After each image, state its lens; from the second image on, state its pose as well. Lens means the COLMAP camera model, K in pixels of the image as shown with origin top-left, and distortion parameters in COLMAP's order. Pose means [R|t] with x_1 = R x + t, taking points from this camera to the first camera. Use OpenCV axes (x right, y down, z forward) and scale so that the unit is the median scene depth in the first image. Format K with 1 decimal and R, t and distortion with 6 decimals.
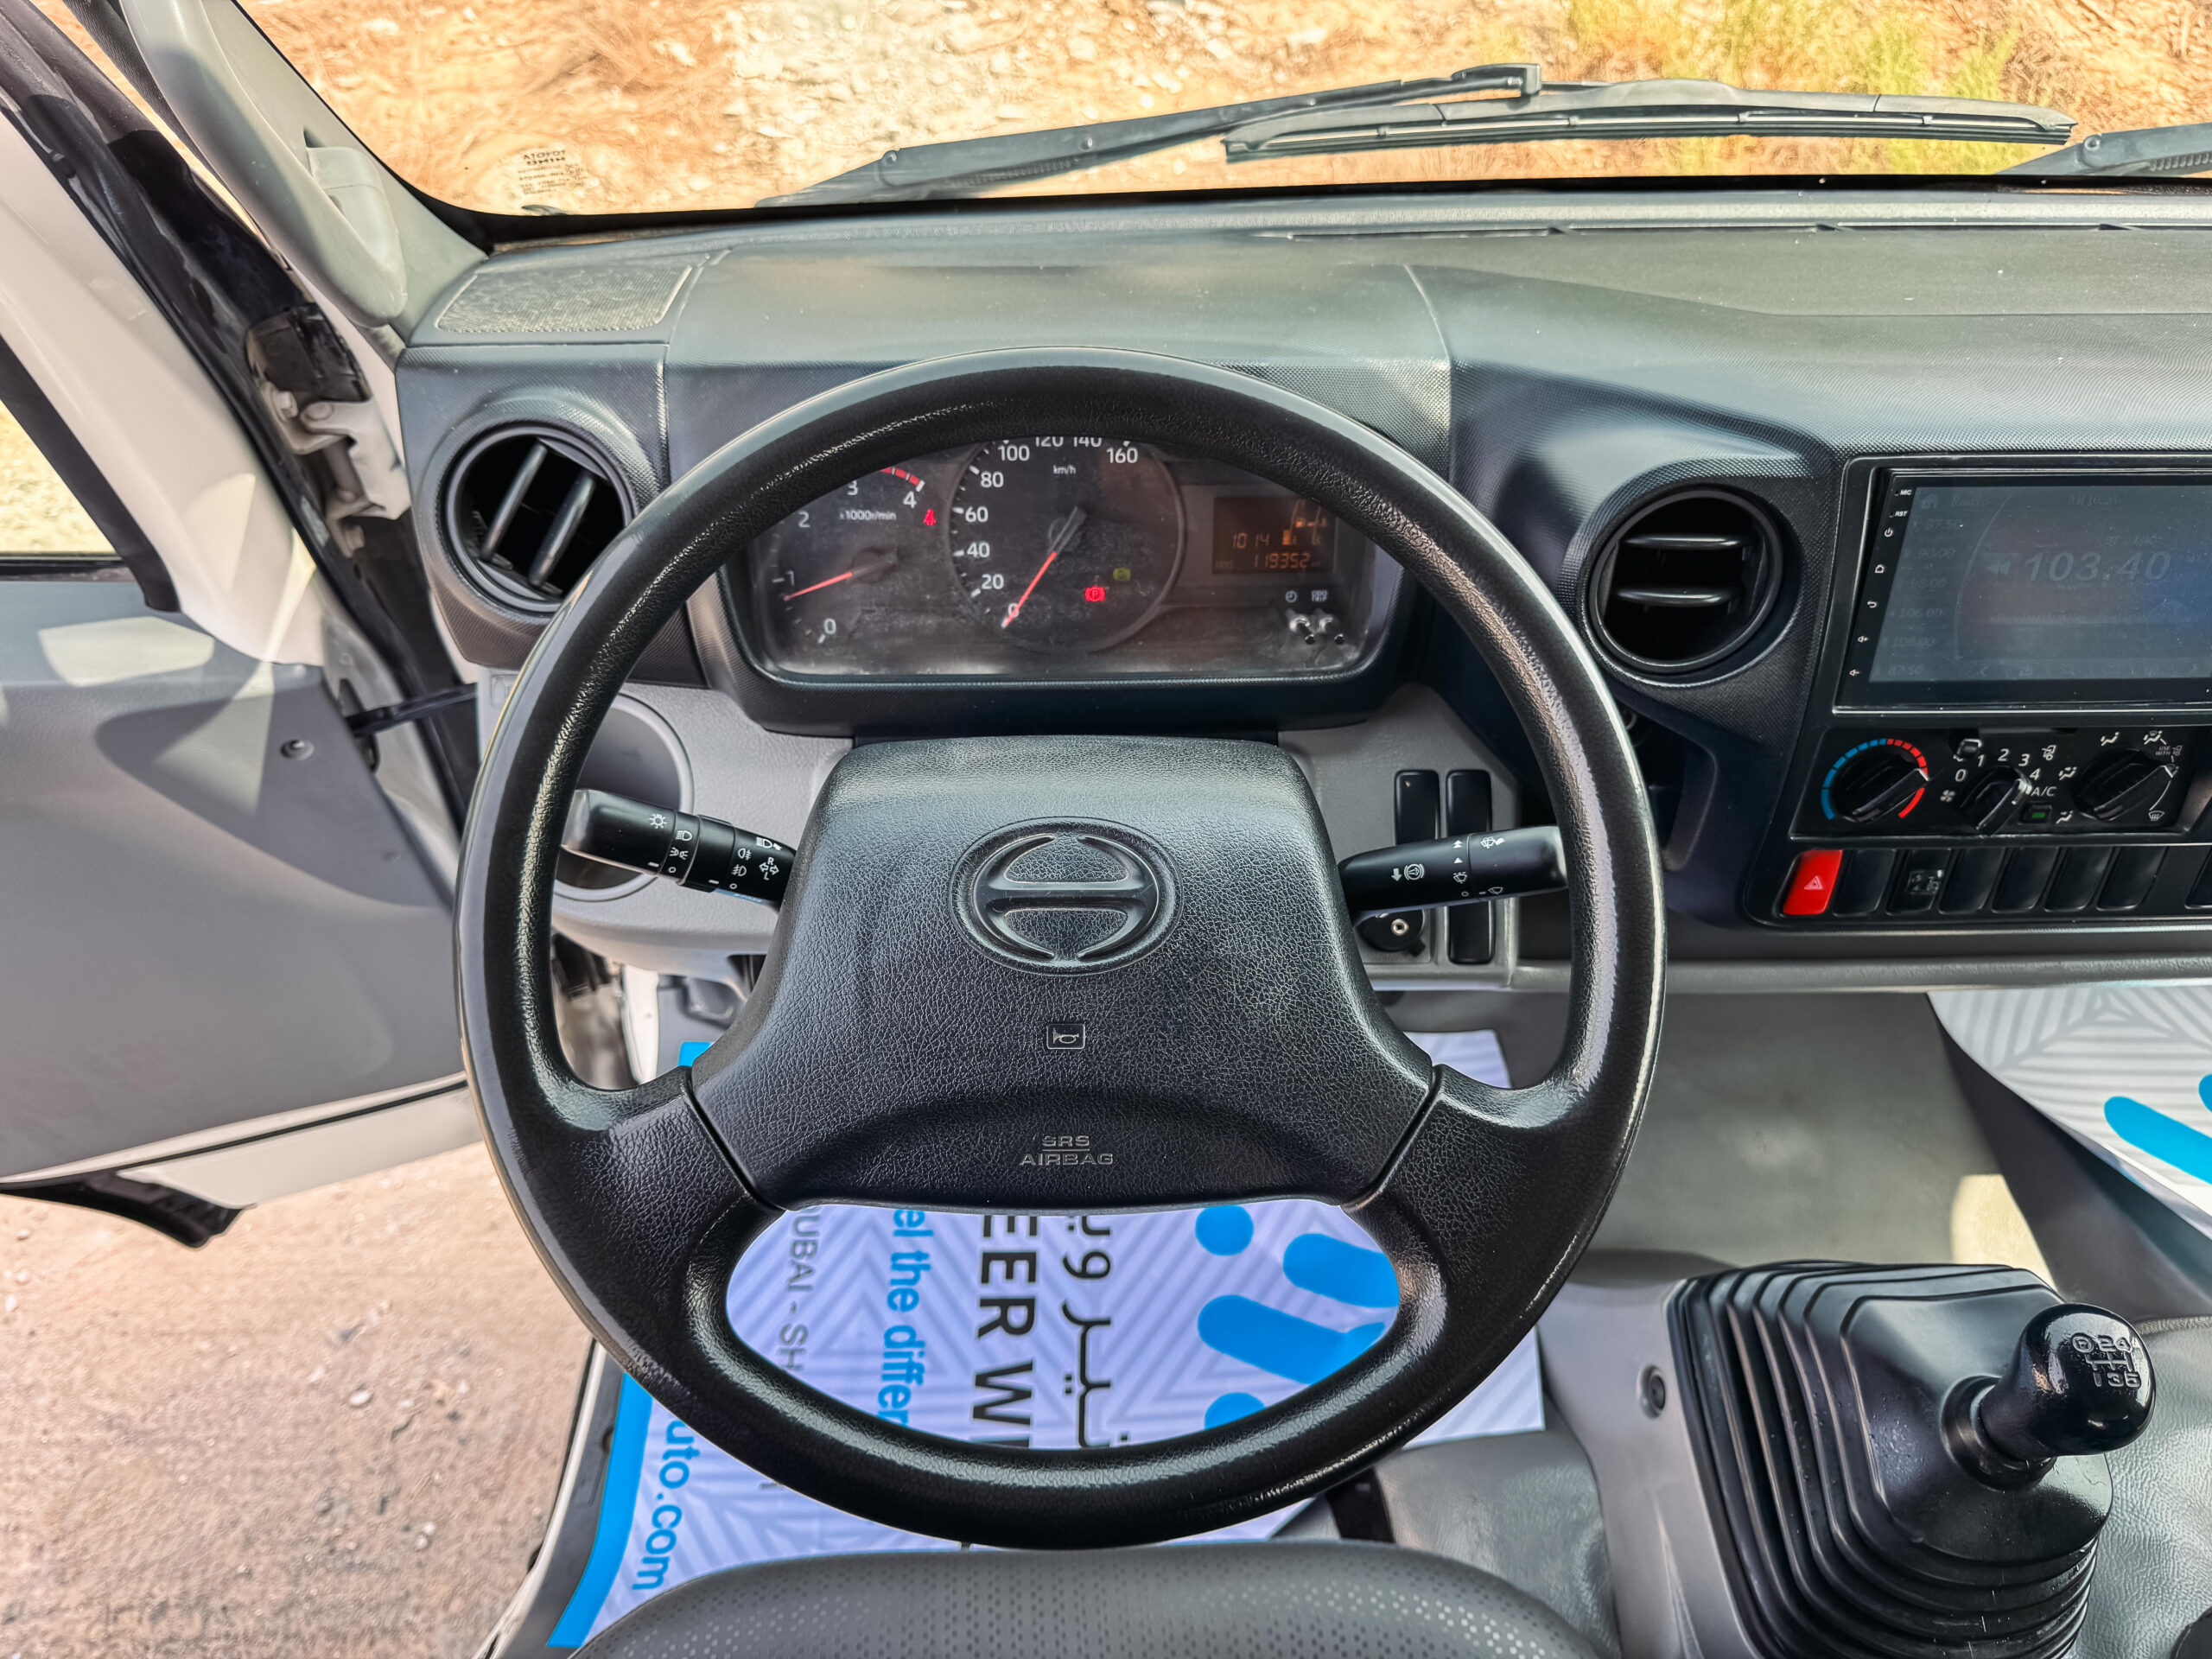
lens RADIAL K [[1577.6, 0, 1114.6], [0, 1577.6, 796.5], [0, 0, 1]] dist [0.031610, -0.048012]
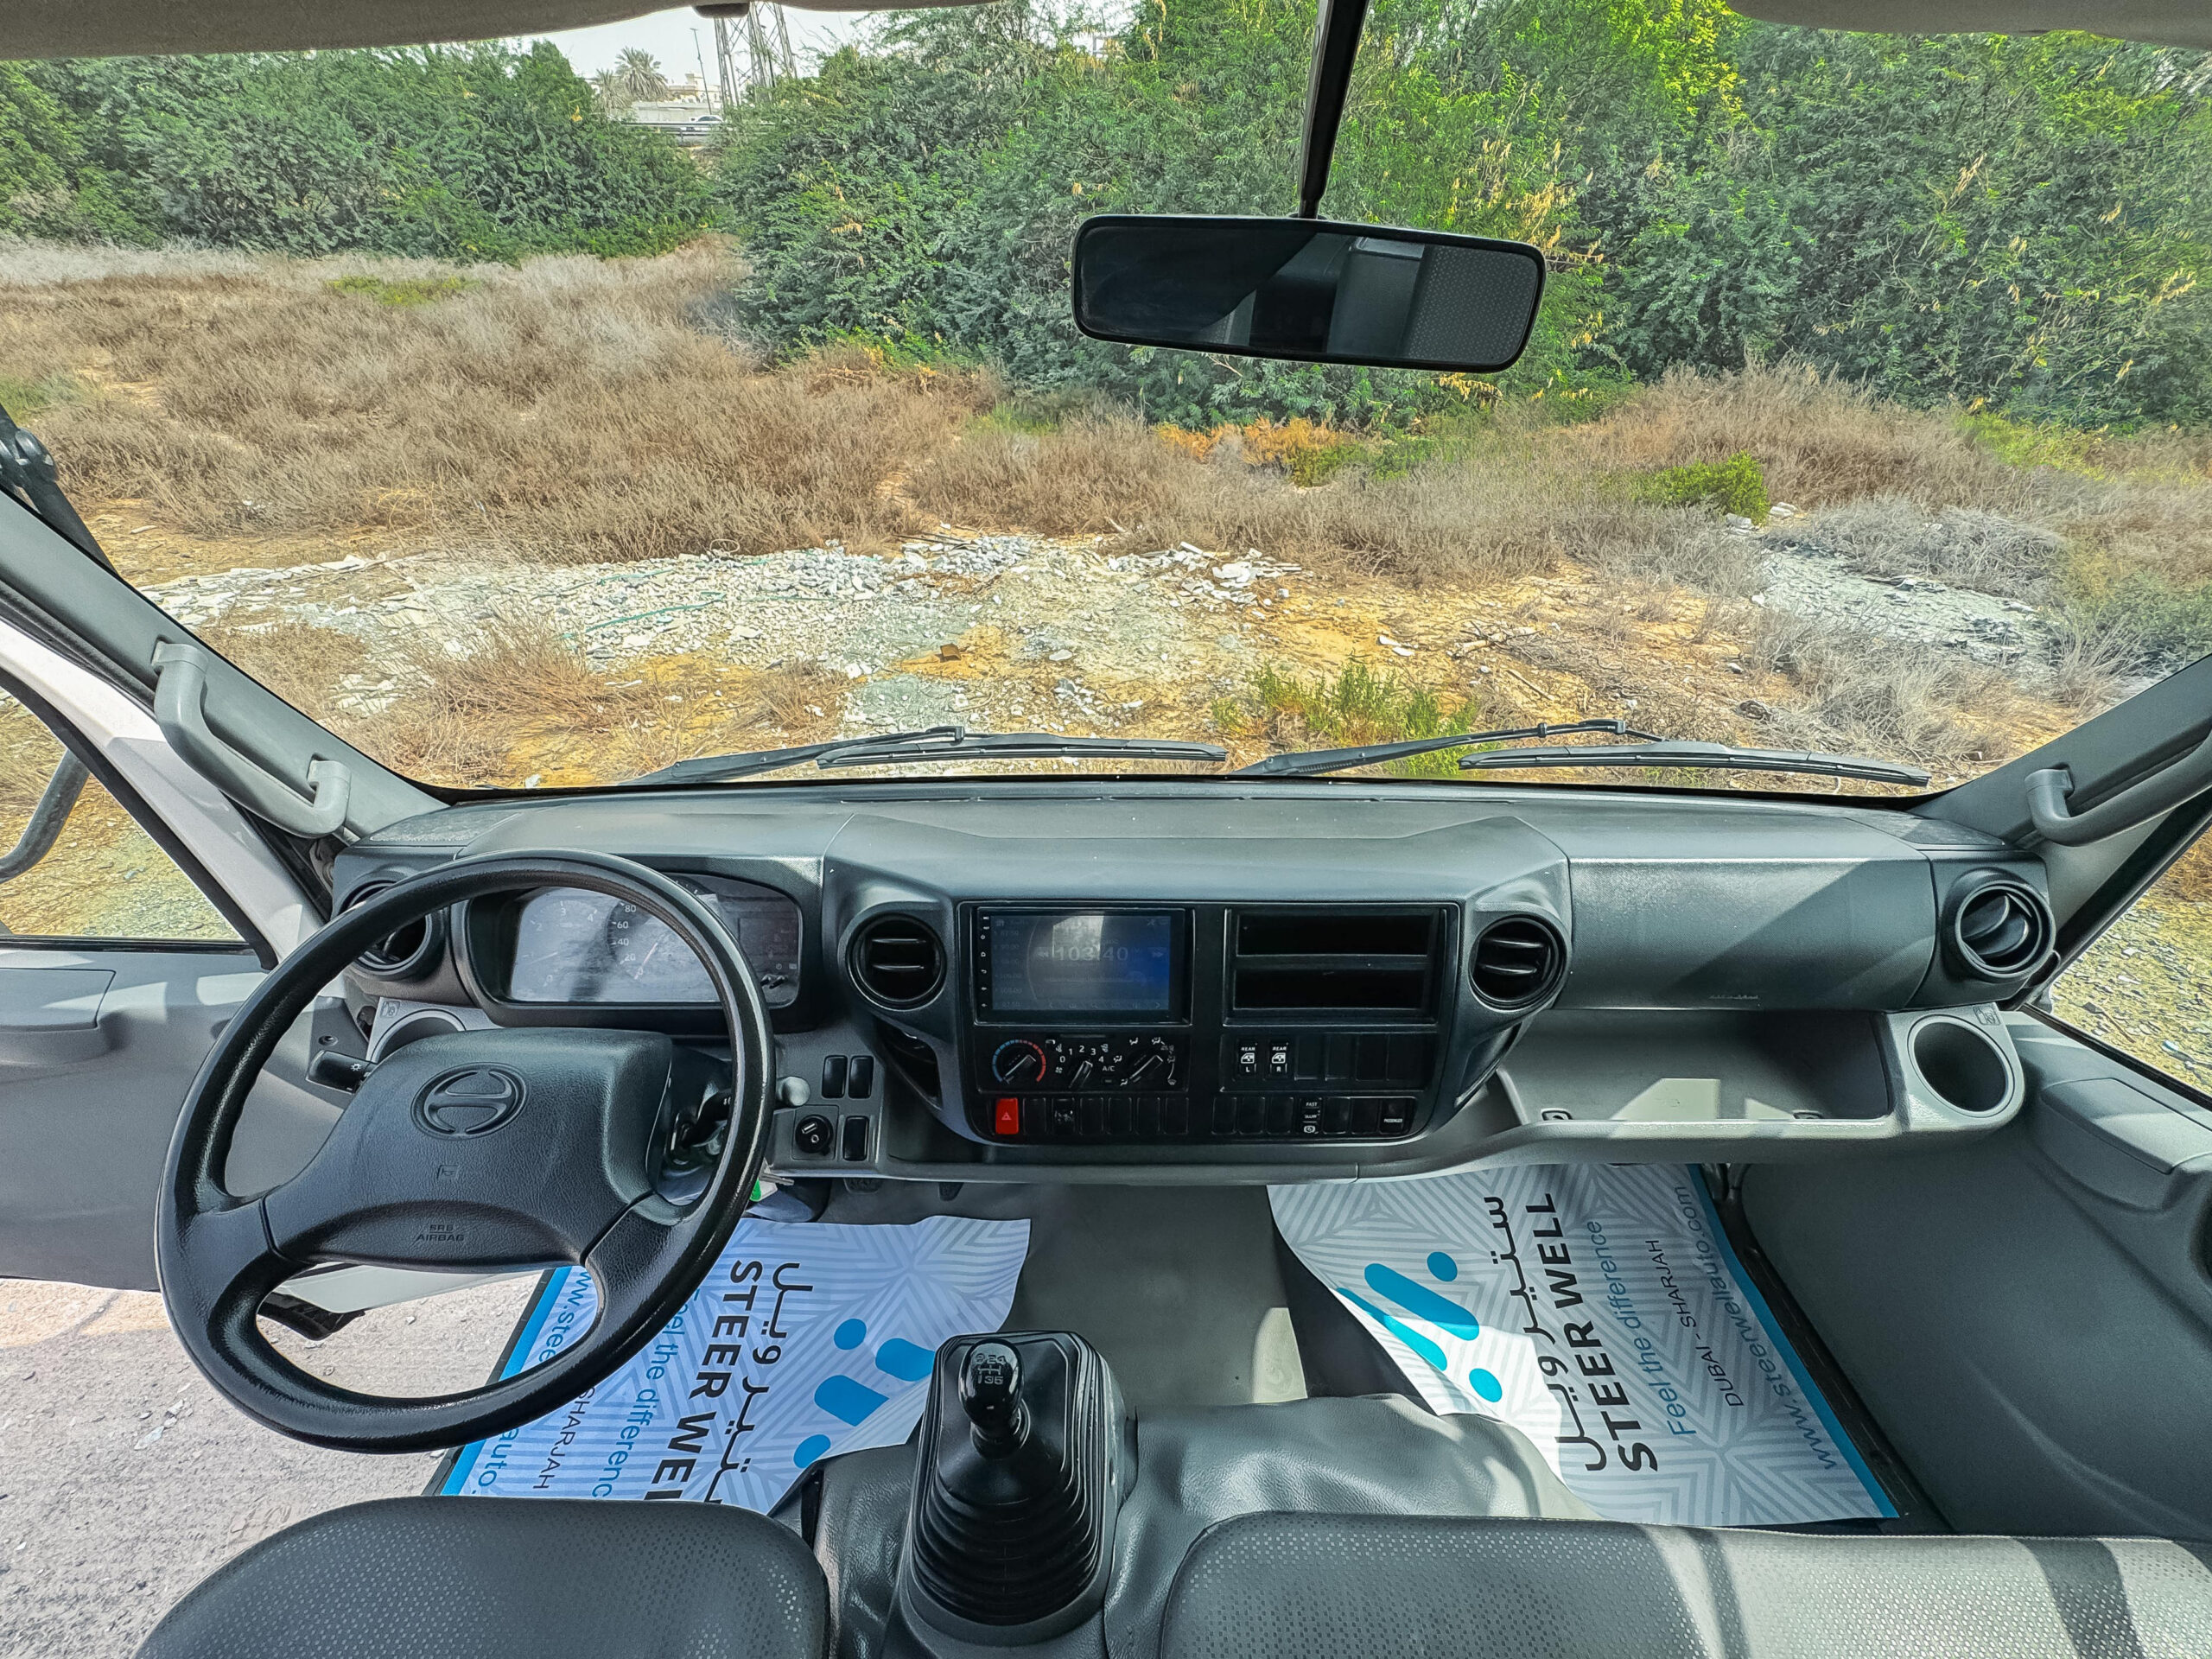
lens RADIAL K [[896.2, 0, 1101.9], [0, 896.2, 855.4], [0, 0, 1]] dist [-0.002096, -0.000195]
pose [[0.999560, 0.008347, -0.028451, 0.485115], [-0.015787, 0.962053, -0.272406, 0.036715], [0.025097, 0.272735, 0.961762, -0.121892]]
